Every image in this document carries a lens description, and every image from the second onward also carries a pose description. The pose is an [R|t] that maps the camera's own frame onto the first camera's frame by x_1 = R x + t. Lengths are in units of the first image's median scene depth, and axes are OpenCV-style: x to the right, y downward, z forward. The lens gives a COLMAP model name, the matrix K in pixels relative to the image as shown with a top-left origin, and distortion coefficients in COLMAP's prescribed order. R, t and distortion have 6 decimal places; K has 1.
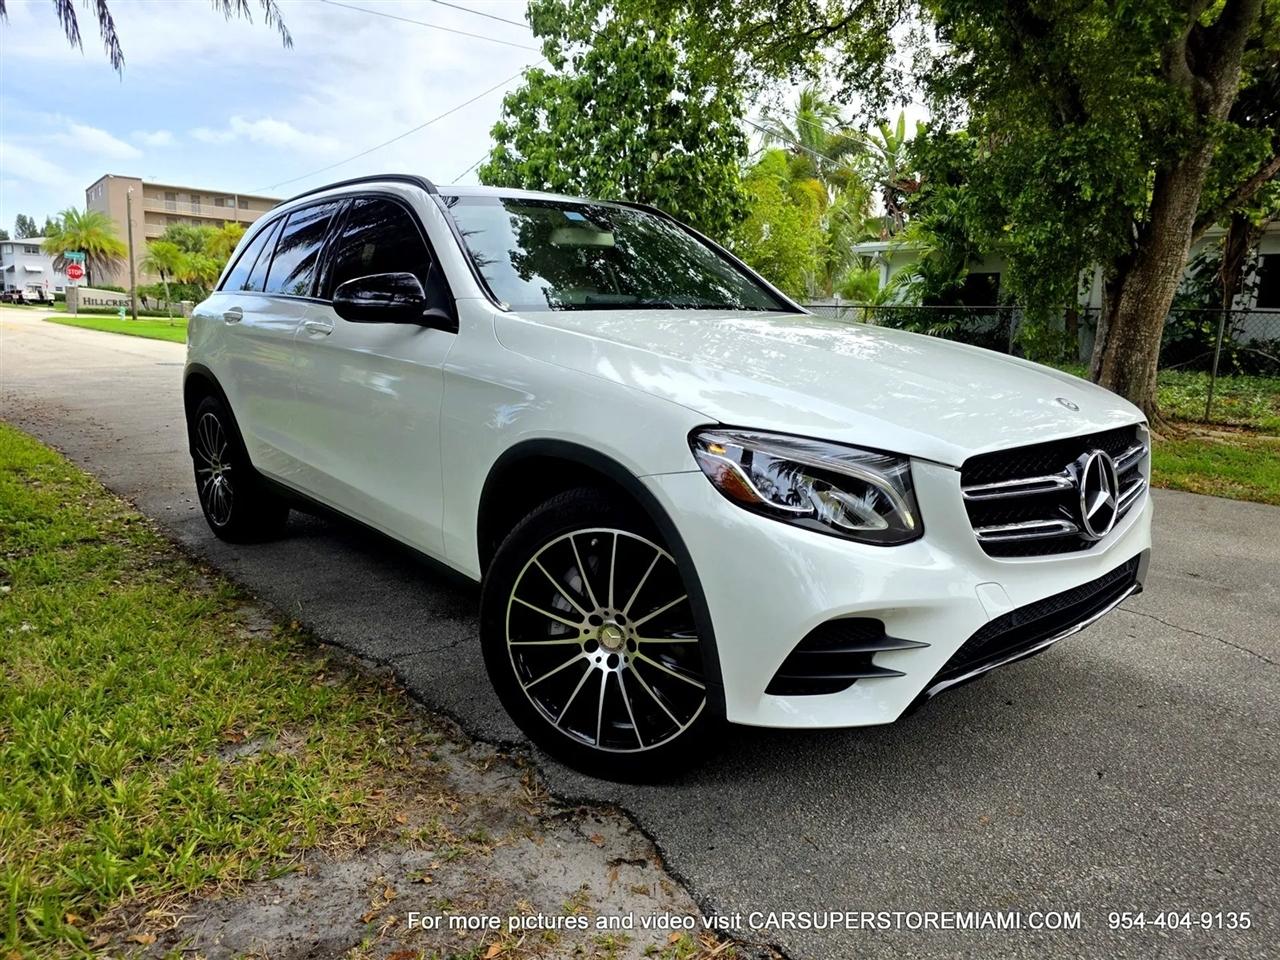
lens RADIAL K [[858.1, 0, 642.4], [0, 858.1, 475.5], [0, 0, 1]] dist [0.044694, -0.036704]
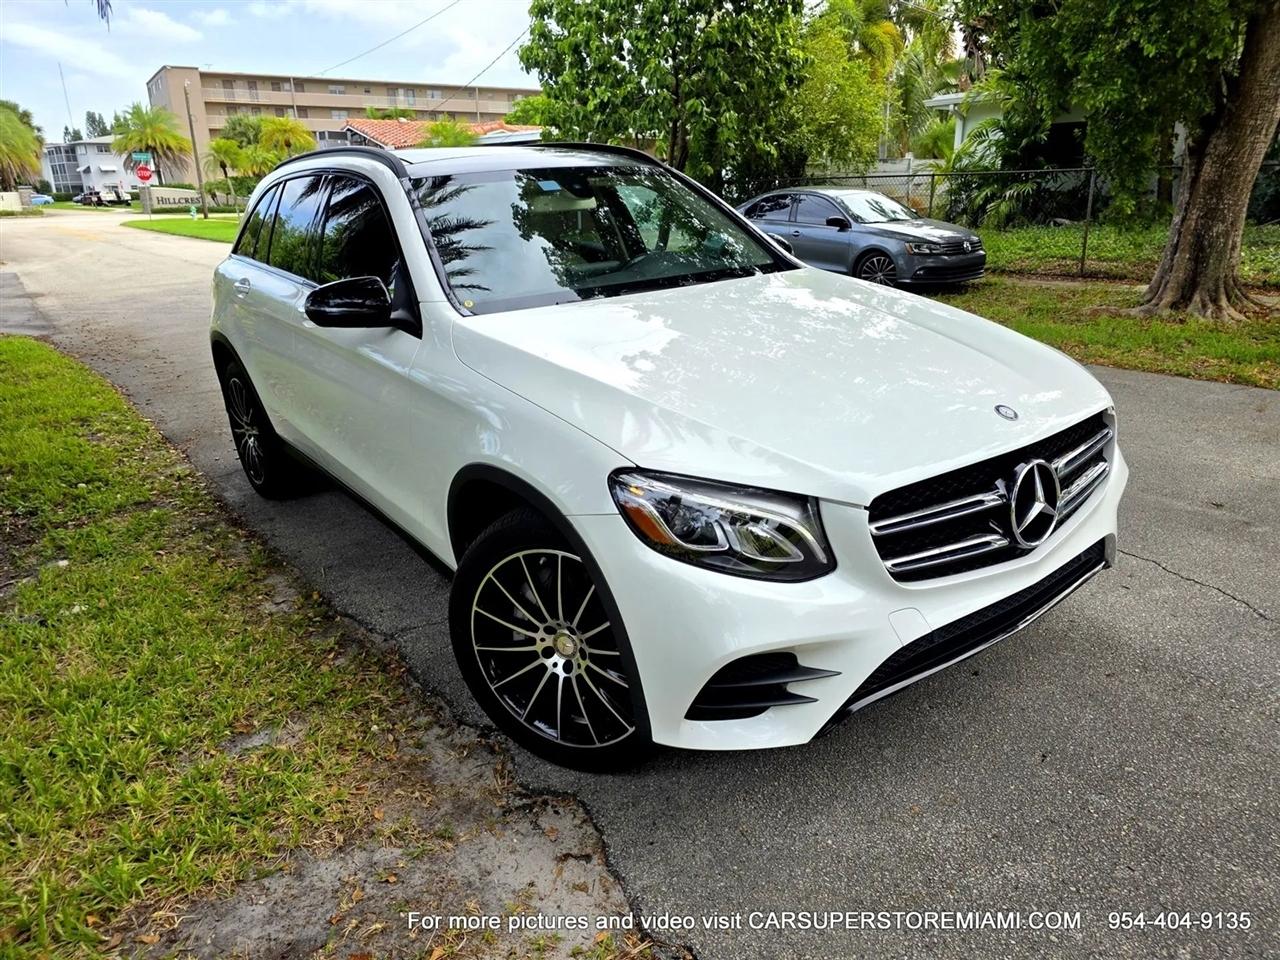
lens RADIAL K [[858.1, 0, 642.4], [0, 858.1, 475.5], [0, 0, 1]] dist [0.044694, -0.036704]
pose [[0.995617, -0.031692, -0.087986, 0.159562], [0.043880, 0.989144, 0.140242, -0.165695], [0.082587, -0.143488, 0.986200, -0.016634]]
